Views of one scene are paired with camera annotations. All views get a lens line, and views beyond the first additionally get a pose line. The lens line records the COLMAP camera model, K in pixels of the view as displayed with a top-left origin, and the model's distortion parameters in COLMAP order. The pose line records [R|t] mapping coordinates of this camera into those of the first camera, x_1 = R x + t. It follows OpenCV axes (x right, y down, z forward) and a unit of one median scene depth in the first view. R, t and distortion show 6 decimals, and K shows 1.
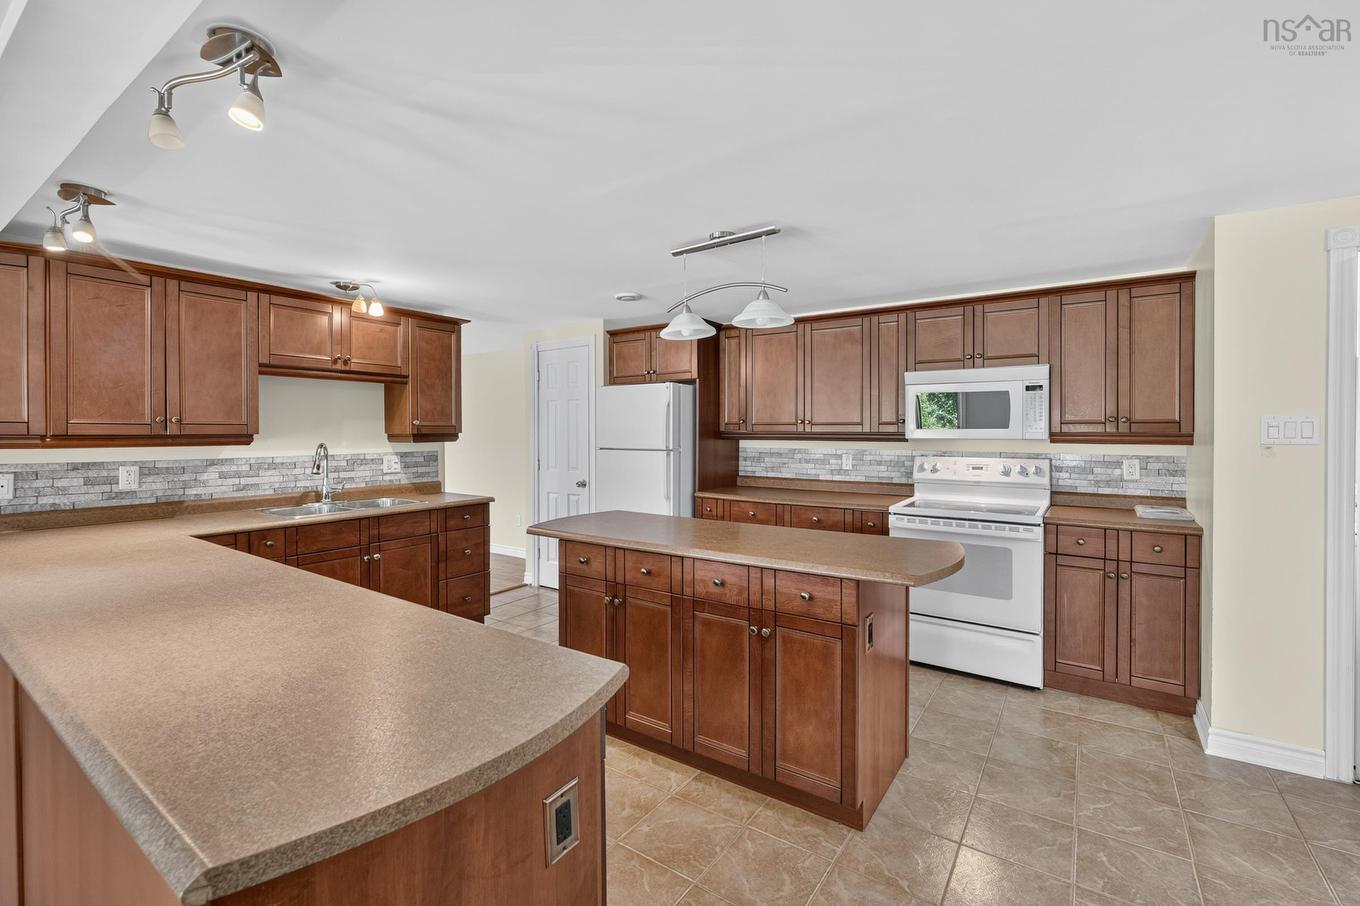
lens RADIAL K [[581.2, 0, 696.2], [0, 581.2, 432.8], [0, 0, 1]] dist [-0.001397, -0.000264]
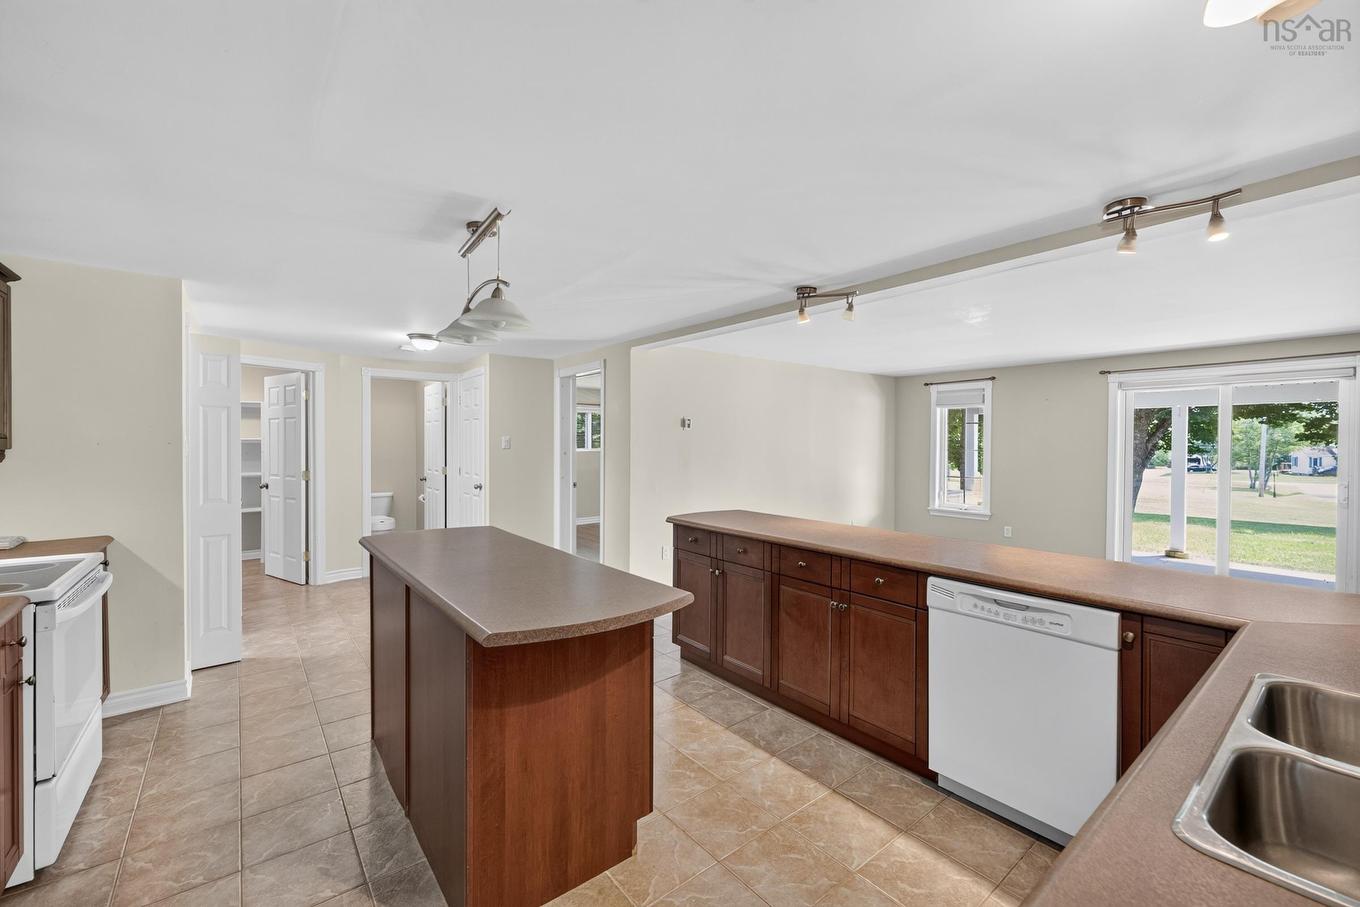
lens RADIAL K [[548.5, 0, 675.6], [0, 548.5, 442.4], [0, 0, 1]] dist [0.000192, -0.000030]
pose [[-0.952296, -0.000549, 0.305176, -0.368740], [0.001690, 0.999974, 0.007075, -0.014925], [-0.305172, 0.007253, -0.952270, 1.280656]]
